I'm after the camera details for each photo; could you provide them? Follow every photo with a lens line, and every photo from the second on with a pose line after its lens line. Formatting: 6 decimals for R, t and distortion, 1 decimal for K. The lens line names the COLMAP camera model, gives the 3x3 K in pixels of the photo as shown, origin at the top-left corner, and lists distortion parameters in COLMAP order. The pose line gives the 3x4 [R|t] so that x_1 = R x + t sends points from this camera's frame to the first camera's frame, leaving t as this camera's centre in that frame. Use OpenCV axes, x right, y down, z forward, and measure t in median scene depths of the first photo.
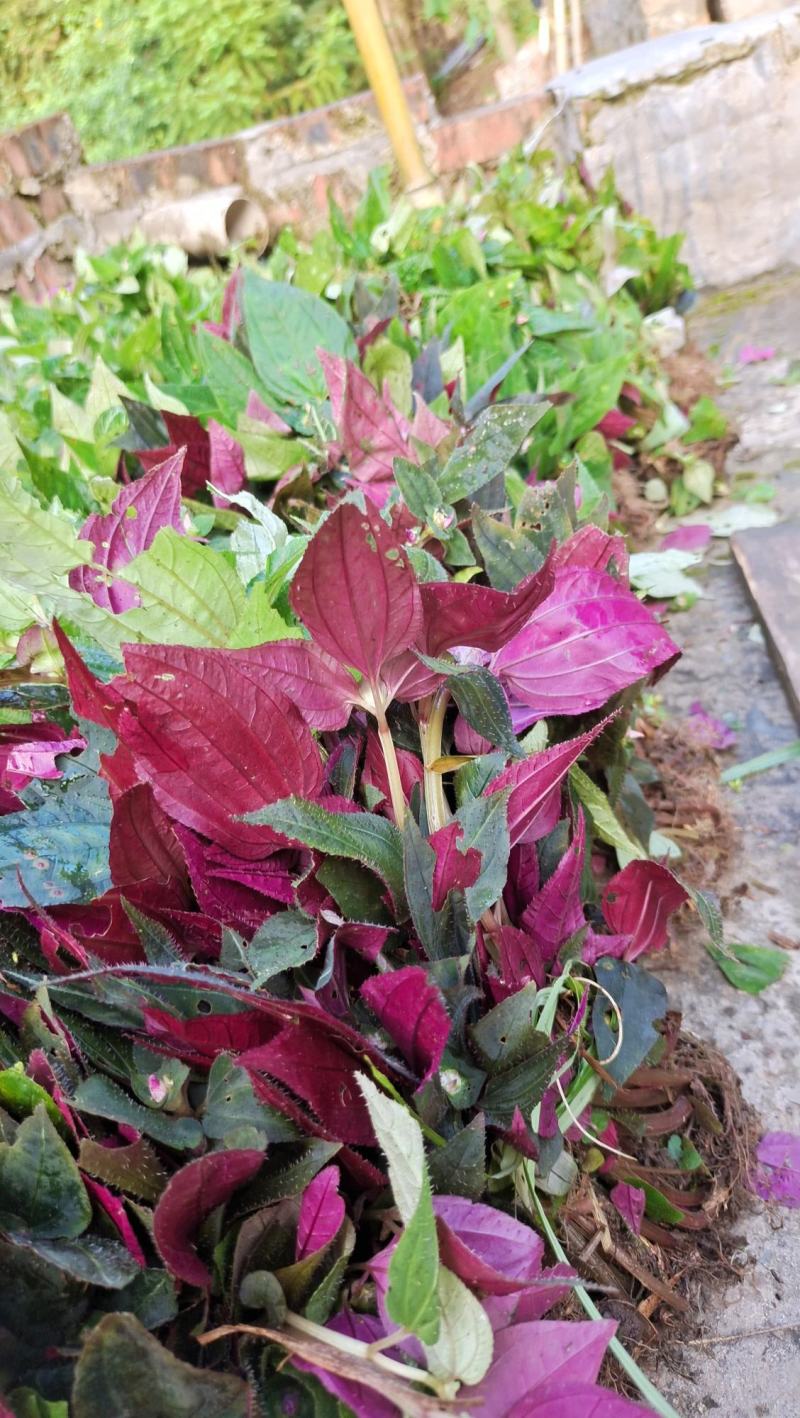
lens RADIAL K [[1107.0, 0, 393.5], [0, 1107.0, 711.7], [0, 0, 1]] dist [0.028631, -0.058845]
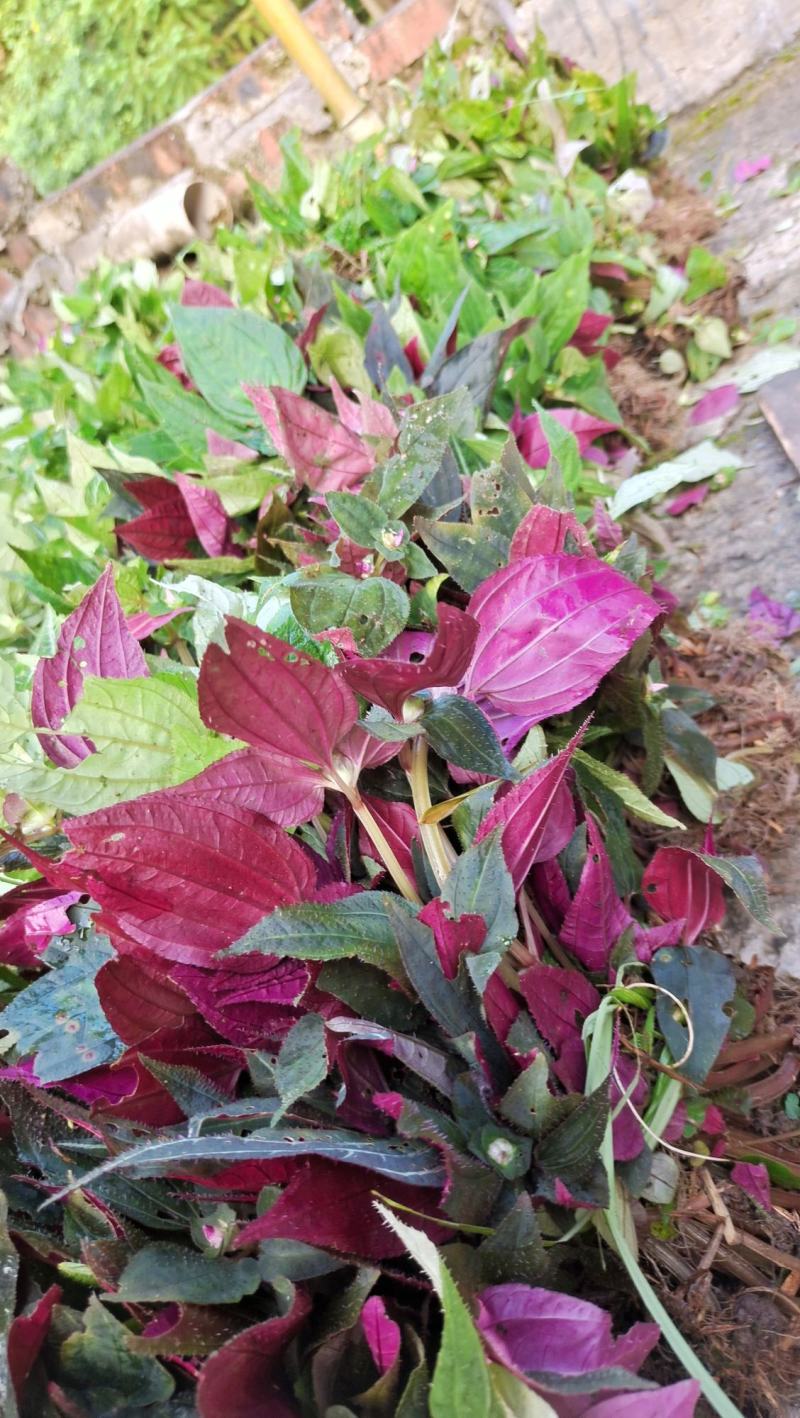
lens RADIAL K [[1107.0, 0, 376.3], [0, 1107.0, 724.3], [0, 0, 1]] dist [0.028631, -0.058845]
pose [[0.951111, -0.273132, -0.144178, 0.094180], [0.283782, 0.957075, 0.058955, -0.059609], [0.121886, -0.096988, 0.987794, 0.020844]]
